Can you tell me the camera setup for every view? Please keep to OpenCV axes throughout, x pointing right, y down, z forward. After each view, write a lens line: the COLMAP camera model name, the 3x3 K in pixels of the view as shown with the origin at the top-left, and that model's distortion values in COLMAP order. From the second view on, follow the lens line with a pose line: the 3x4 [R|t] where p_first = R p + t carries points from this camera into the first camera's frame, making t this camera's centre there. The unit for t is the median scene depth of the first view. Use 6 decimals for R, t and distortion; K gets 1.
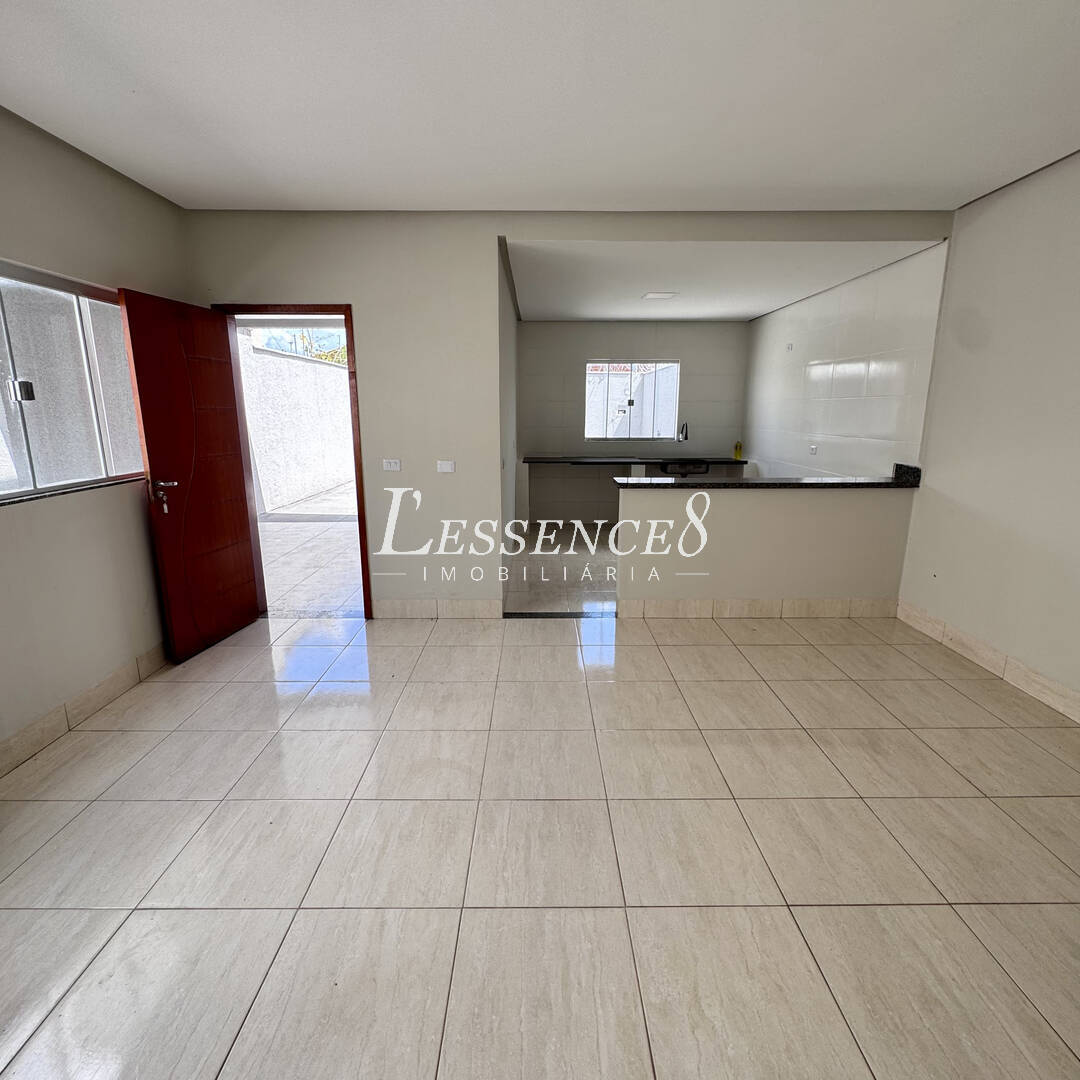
lens RADIAL K [[578.8, 0, 540.0], [0, 578.8, 538.4], [0, 0, 1]] dist [-0.002191, 0.000411]
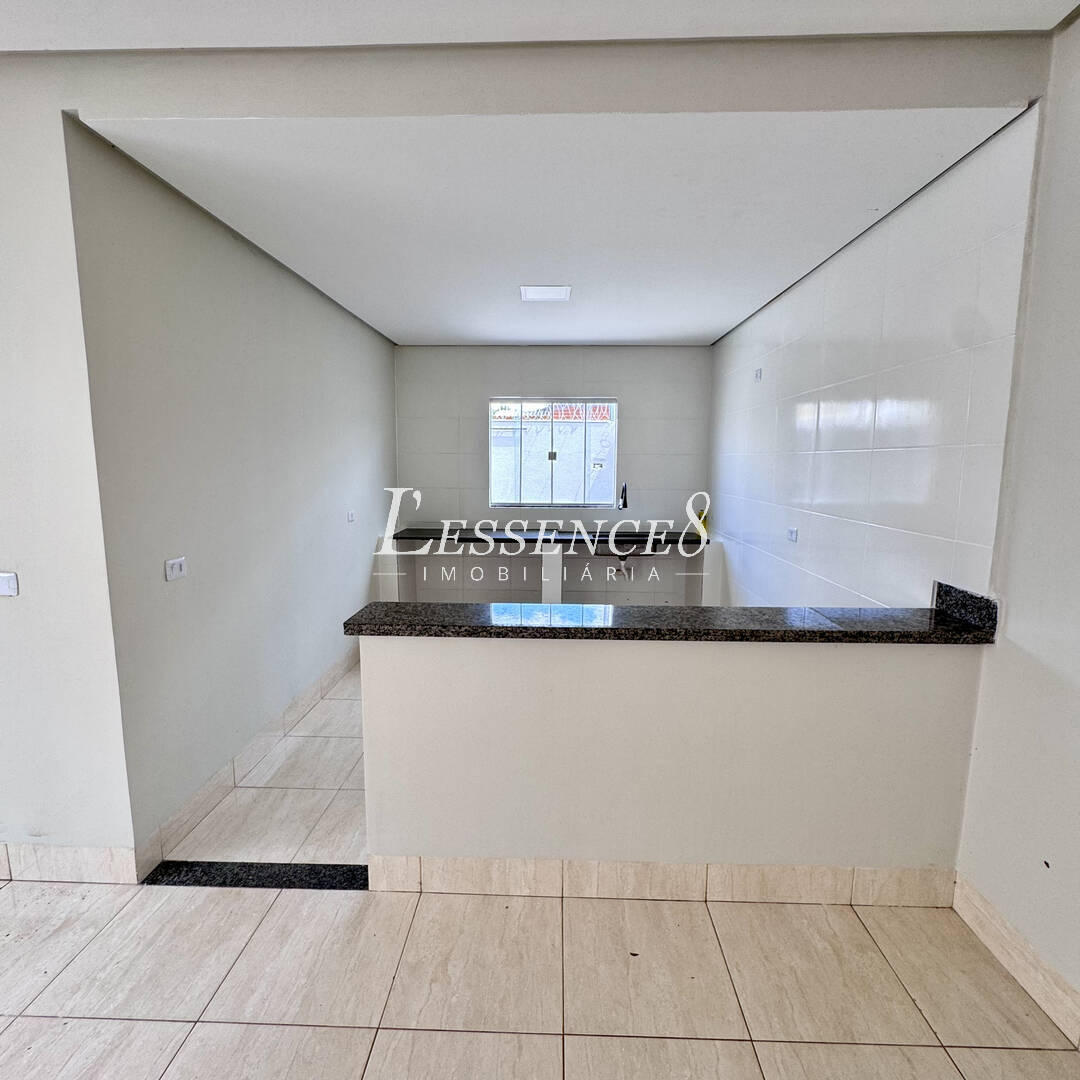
lens RADIAL K [[578.8, 0, 540.0], [0, 578.8, 538.4], [0, 0, 1]] dist [-0.002191, 0.000411]
pose [[0.999294, 0.010125, -0.036172, 0.295039], [-0.013196, 0.996236, -0.085678, -0.119536], [0.035168, 0.086095, 0.995666, 0.495079]]
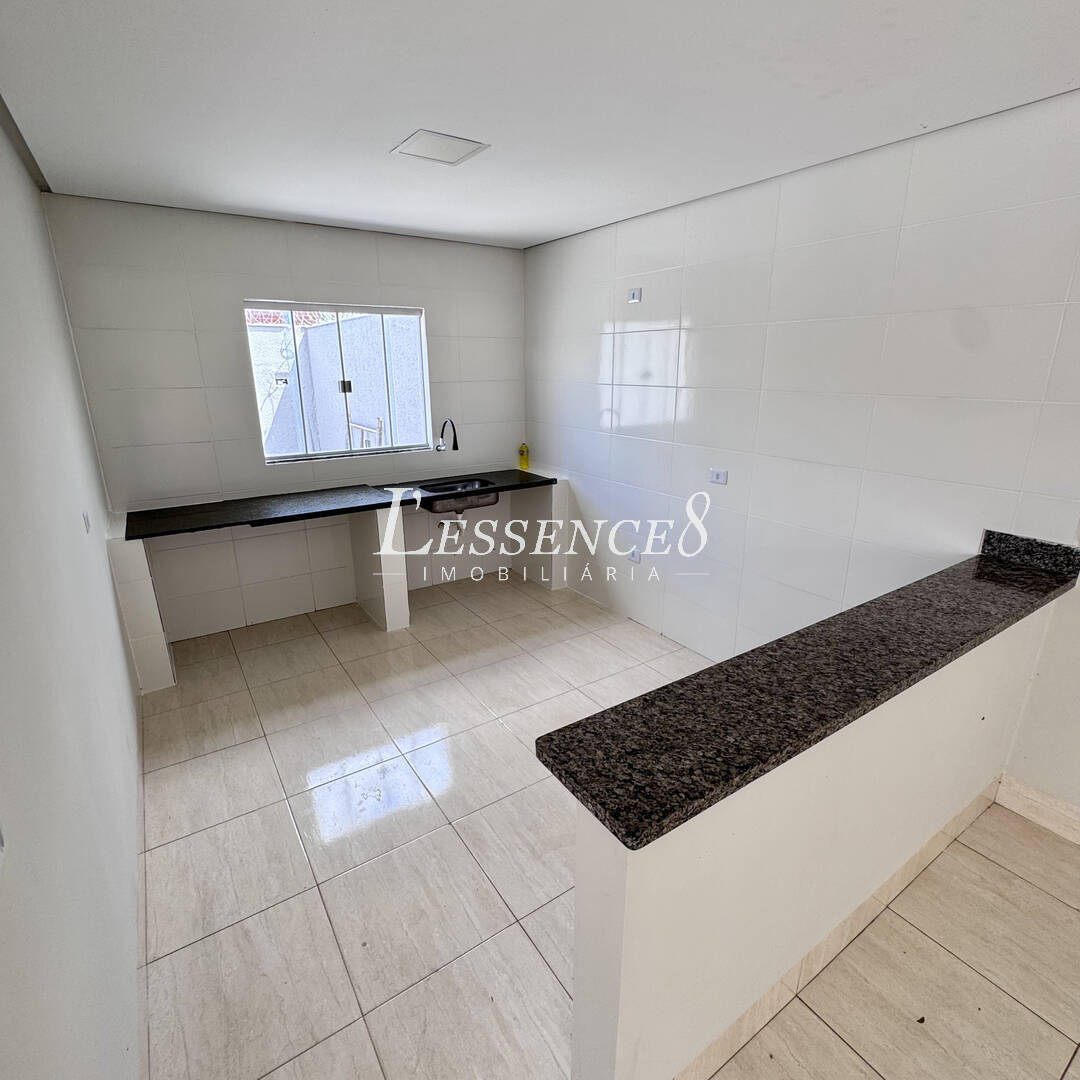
lens RADIAL K [[578.8, 0, 540.0], [0, 578.8, 538.4], [0, 0, 1]] dist [-0.002191, 0.000411]
pose [[0.833644, -0.163982, 0.527397, 0.000731], [0.124482, 0.986123, 0.109847, -0.229691], [-0.538091, -0.025922, 0.842488, 0.775867]]
